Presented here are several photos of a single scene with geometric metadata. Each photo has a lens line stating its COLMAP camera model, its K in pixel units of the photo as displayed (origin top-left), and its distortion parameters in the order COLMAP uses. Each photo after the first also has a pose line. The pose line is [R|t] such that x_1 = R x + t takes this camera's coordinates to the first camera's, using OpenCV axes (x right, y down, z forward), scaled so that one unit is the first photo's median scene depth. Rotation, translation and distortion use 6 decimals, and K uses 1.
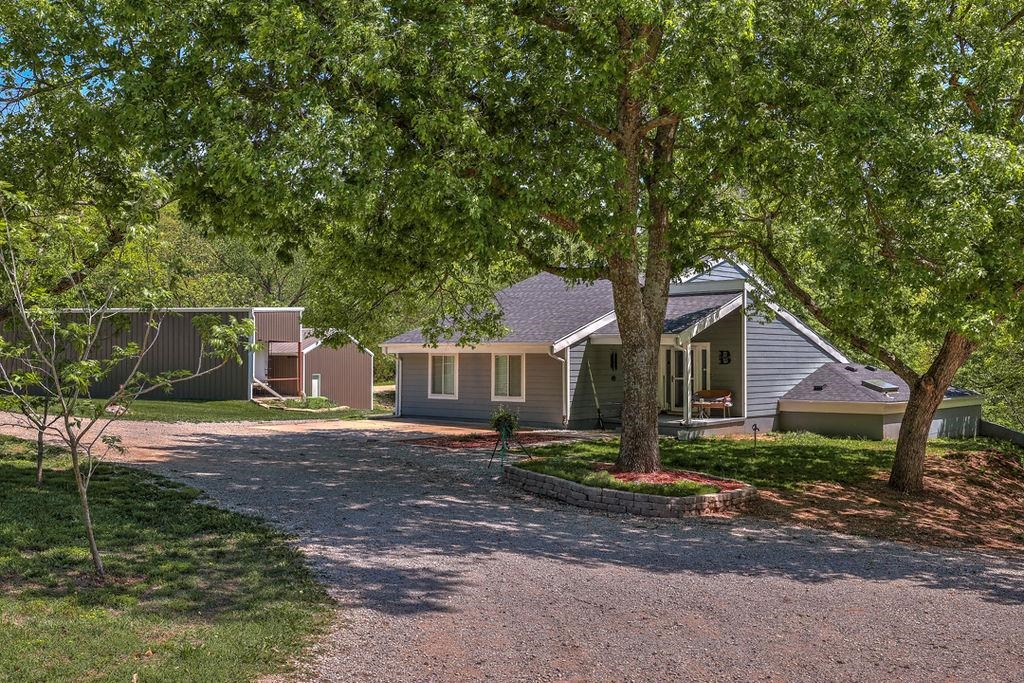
lens RADIAL K [[1043.9, 0, 509.4], [0, 1043.9, 340.4], [0, 0, 1]] dist [-0.006434, 0.000000]
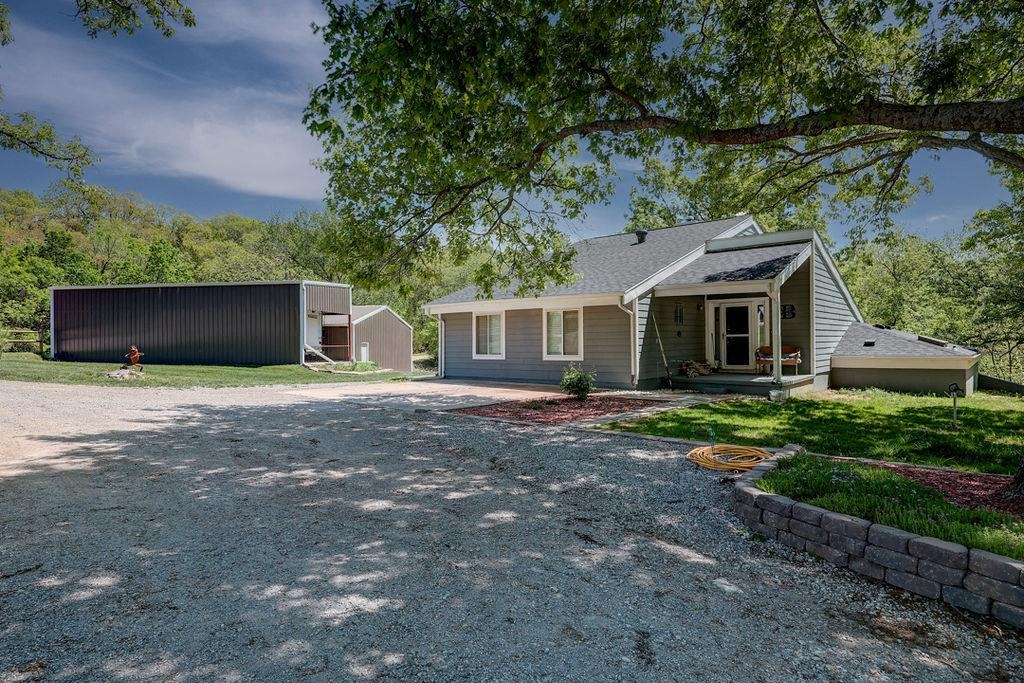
lens RADIAL K [[582.6, 0, 513.4], [0, 582.6, 341.5], [0, 0, 1]] dist [0.005197, -0.000231]
pose [[0.998848, -0.009344, 0.047067, -0.068266], [0.008727, 0.999873, 0.013306, 0.033416], [-0.047185, -0.012880, 0.998803, 0.469999]]
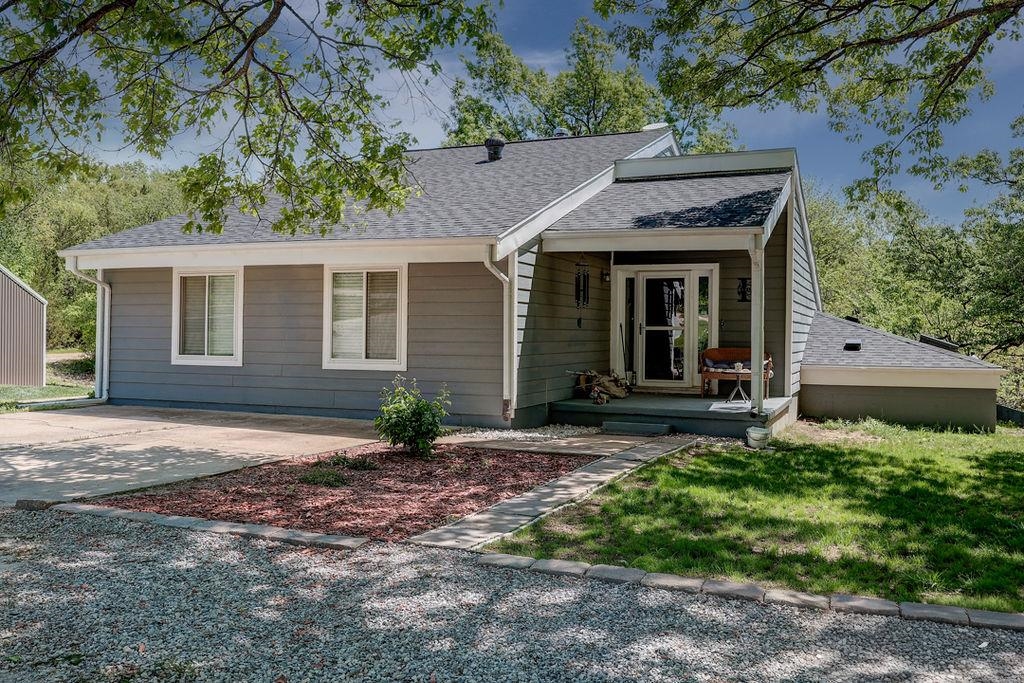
lens RADIAL K [[885.5, 0, 509.6], [0, 885.5, 339.1], [0, 0, 1]] dist [0.018584, -0.014954]
pose [[0.939854, 0.009232, 0.341453, -0.074496], [-0.015858, 0.999736, 0.016619, 0.036146], [-0.341209, -0.021035, 0.939752, 0.587448]]
